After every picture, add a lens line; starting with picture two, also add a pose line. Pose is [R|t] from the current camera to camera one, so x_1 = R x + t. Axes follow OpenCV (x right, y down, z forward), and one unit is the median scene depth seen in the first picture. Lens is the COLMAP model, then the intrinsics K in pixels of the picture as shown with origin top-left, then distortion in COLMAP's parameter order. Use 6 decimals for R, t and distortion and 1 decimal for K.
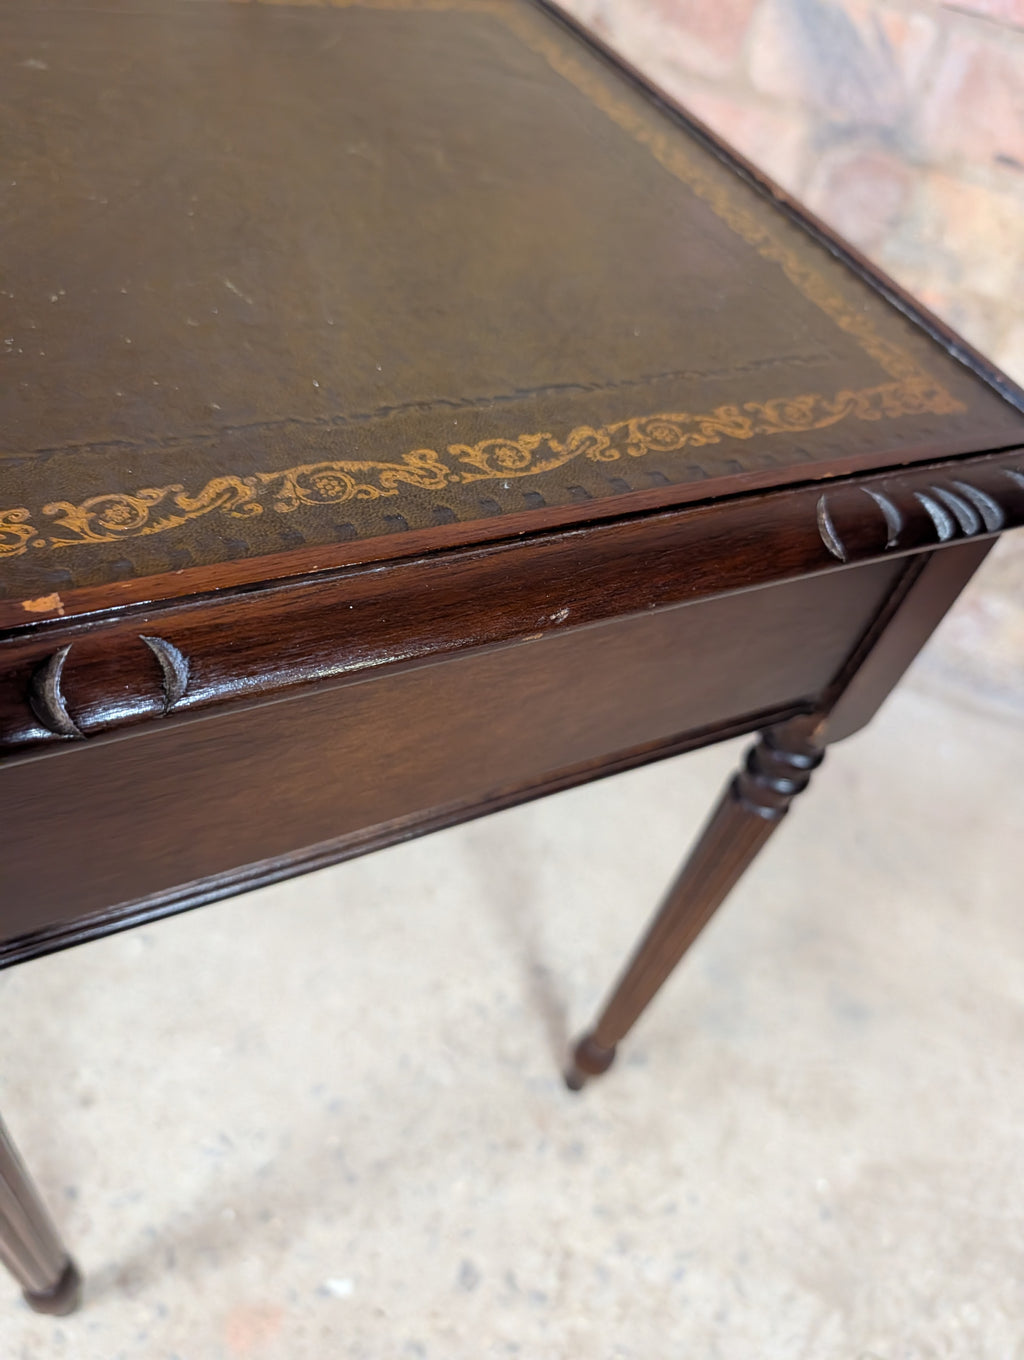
lens RADIAL K [[1022.1, 0, 519.2], [0, 1022.1, 687.1], [0, 0, 1]] dist [-0.061062, 0.042863]
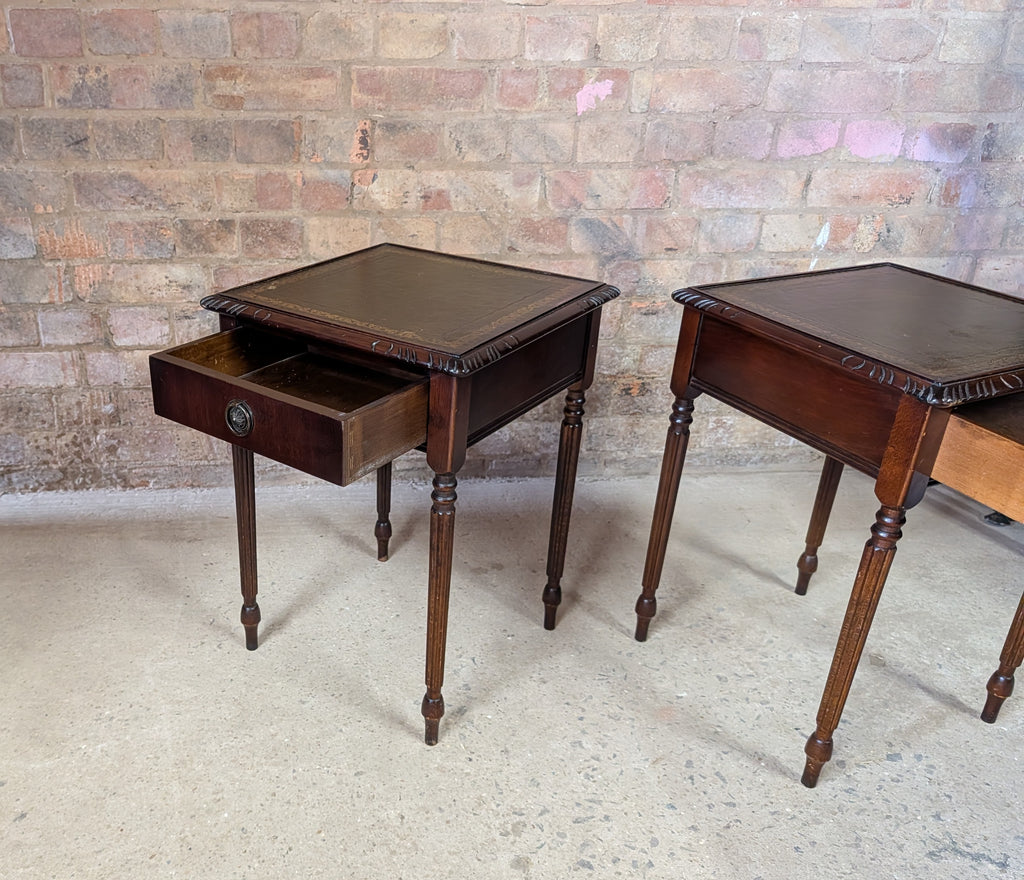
lens RADIAL K [[940.4, 0, 358.7], [0, 940.4, 474.3], [0, 0, 1]] dist [-0.001500, 0.003416]
pose [[0.914858, -0.320053, 0.246172, -1.236164], [0.385610, 0.873351, -0.297595, 0.491086], [-0.119748, 0.367183, 0.922408, -1.143980]]
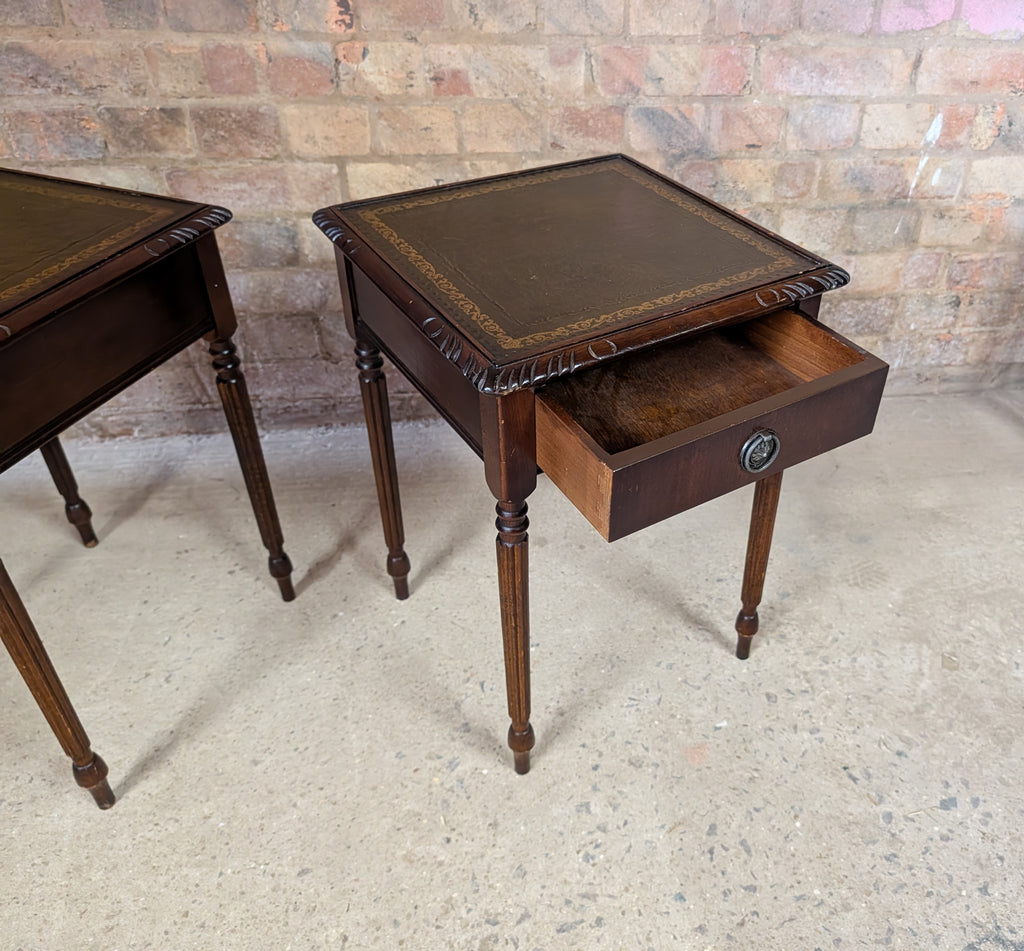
lens RADIAL K [[920.0, 0, 636.5], [0, 920.0, 454.0], [0, 0, 1]] dist [-0.000456, -0.009206]
pose [[0.884805, -0.380047, 0.269602, -0.609554], [0.418880, 0.902188, -0.102943, 0.212691], [-0.204108, 0.204016, 0.957454, -0.844375]]
